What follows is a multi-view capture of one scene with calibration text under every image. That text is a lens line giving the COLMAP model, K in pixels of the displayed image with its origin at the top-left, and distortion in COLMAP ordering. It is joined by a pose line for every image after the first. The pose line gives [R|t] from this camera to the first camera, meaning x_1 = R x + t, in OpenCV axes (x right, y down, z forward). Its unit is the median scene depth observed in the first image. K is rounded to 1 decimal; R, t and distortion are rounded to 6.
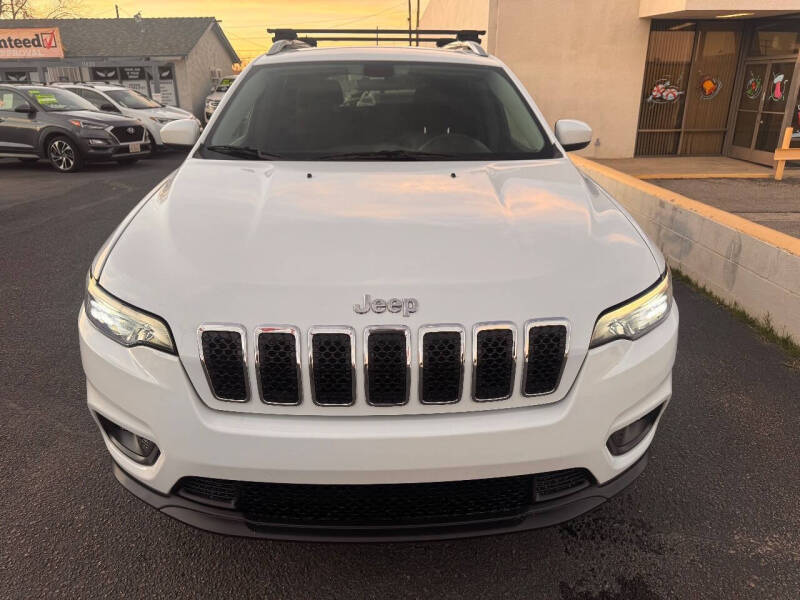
lens RADIAL K [[564.0, 0, 397.9], [0, 564.0, 300.8], [0, 0, 1]] dist [0.001587, -0.006691]
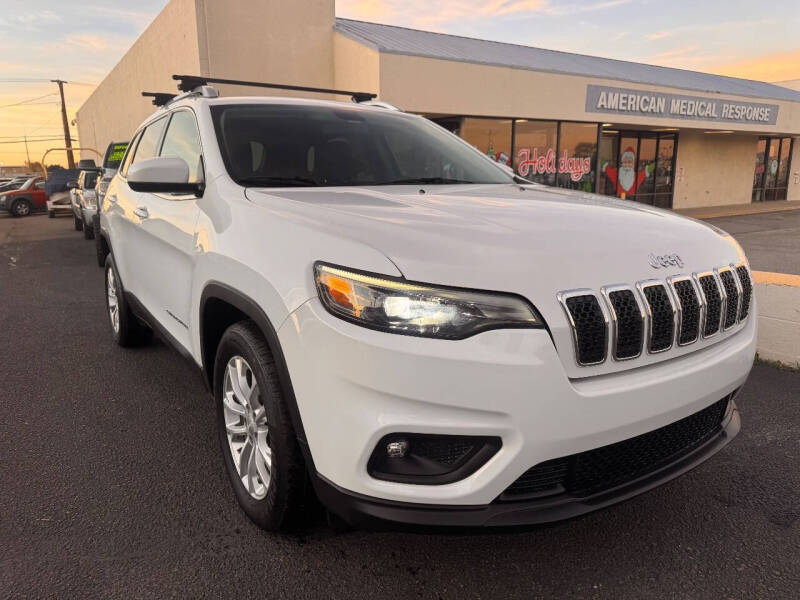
lens RADIAL K [[561.8, 0, 400.0], [0, 561.8, 300.0], [0, 0, 1]] dist [0.004239, -0.008808]
pose [[0.852092, -0.116833, 0.510185, -0.825000], [0.193668, 0.975961, -0.099961, 0.073188], [-0.486242, 0.183982, 0.854236, 0.206945]]
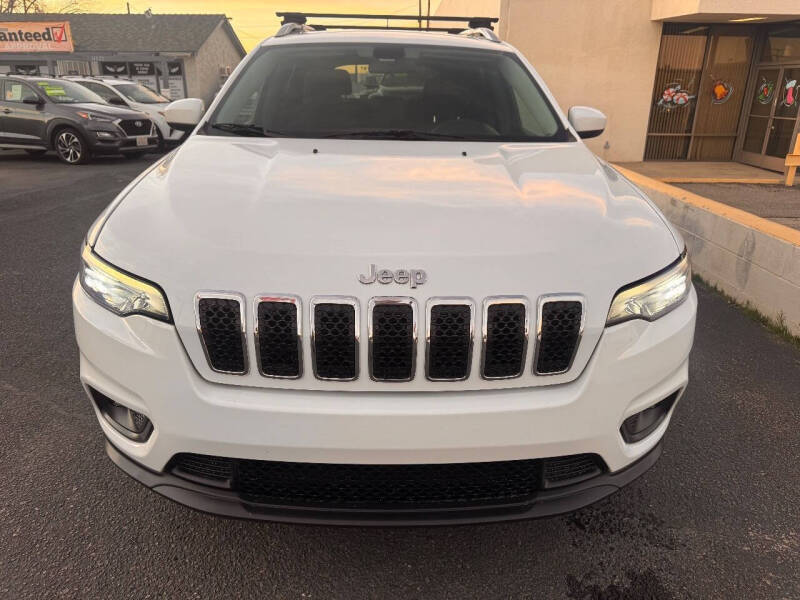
lens RADIAL K [[564.9, 0, 399.2], [0, 564.9, 301.9], [0, 0, 1]] dist [-0.000205, -0.005947]
pose [[0.999775, 0.020422, -0.005743, -0.002574], [-0.020435, 0.999789, -0.002195, 0.039915], [0.005697, 0.002312, 0.999981, 0.034444]]
